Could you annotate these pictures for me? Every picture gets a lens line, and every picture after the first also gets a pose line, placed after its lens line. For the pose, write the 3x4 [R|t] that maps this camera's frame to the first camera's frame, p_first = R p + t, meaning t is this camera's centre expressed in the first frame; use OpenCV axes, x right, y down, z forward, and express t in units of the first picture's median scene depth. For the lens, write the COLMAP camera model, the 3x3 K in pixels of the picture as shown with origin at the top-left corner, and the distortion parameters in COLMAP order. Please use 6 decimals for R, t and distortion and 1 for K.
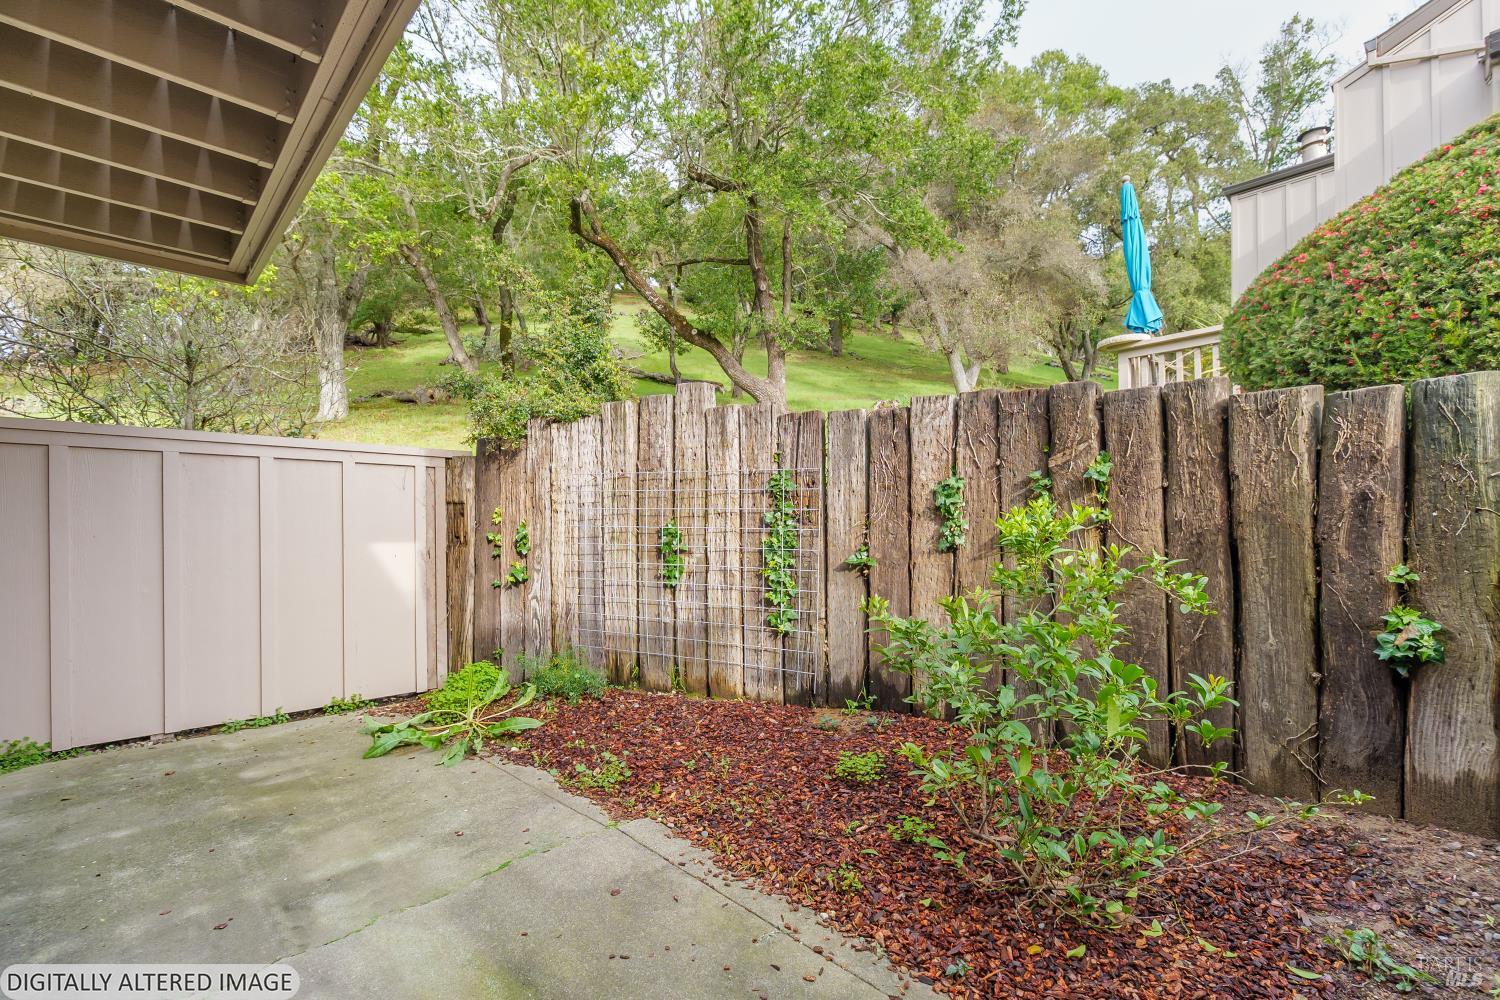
lens RADIAL K [[667.1, 0, 753.3], [0, 667.1, 517.1], [0, 0, 1]] dist [-0.001489, -0.000171]
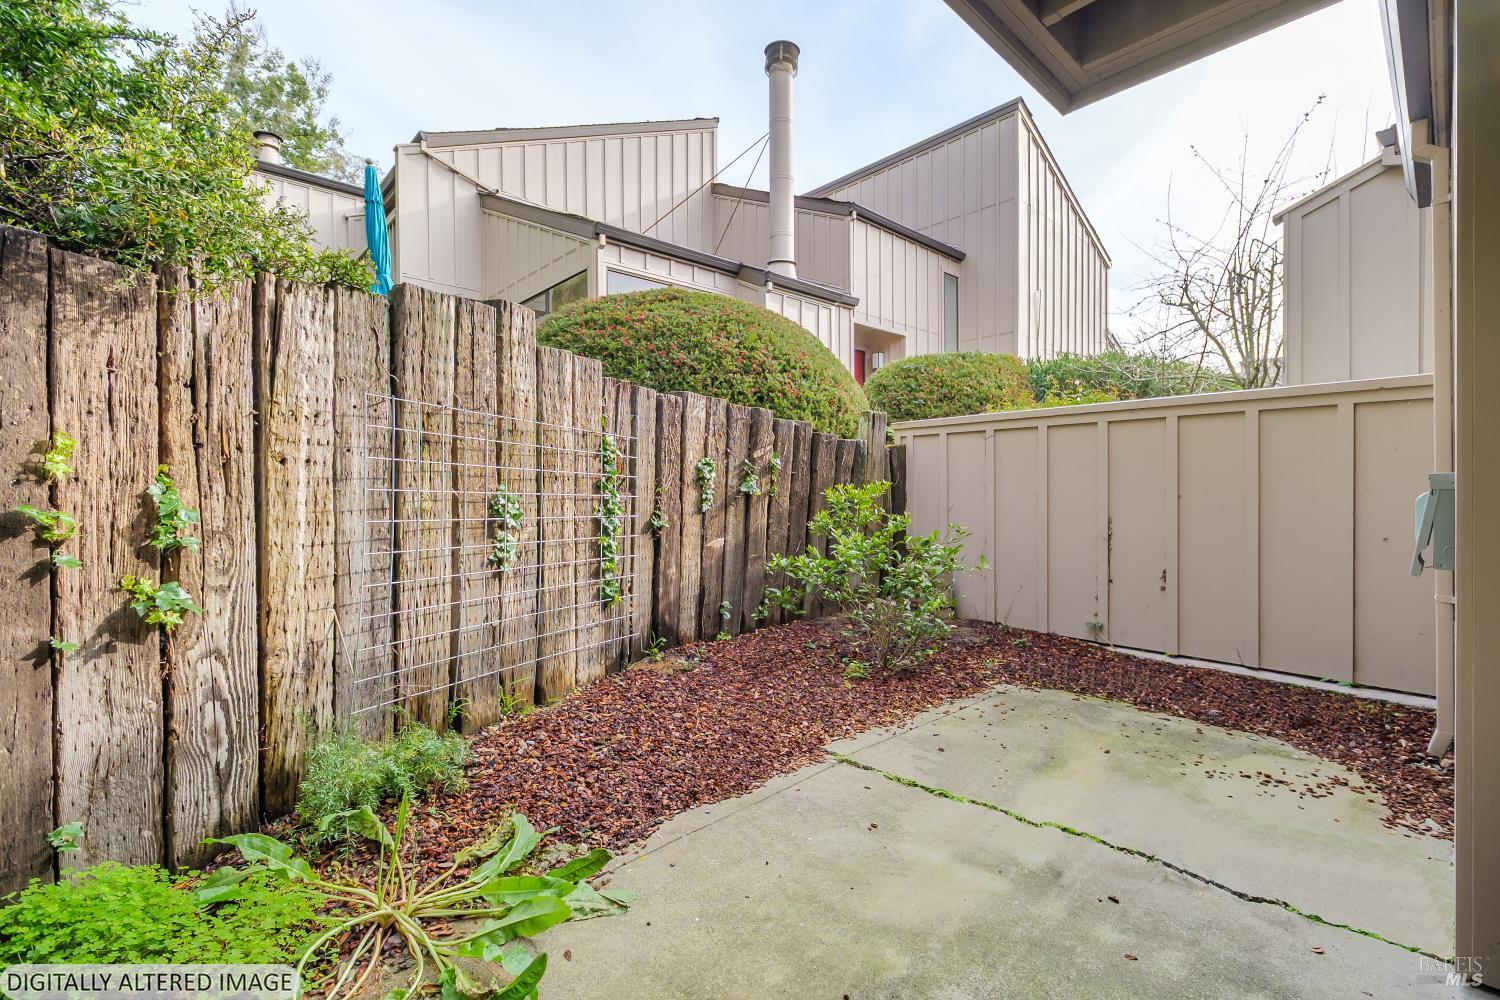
lens RADIAL K [[656.3, 0, 754.2], [0, 656.3, 475.7], [0, 0, 1]] dist [-0.001145, -0.000315]
pose [[0.014324, 0.032187, 0.999379, -0.896781], [-0.013298, 0.999399, -0.031997, 0.016601], [-0.999809, -0.012832, 0.014743, 0.762343]]
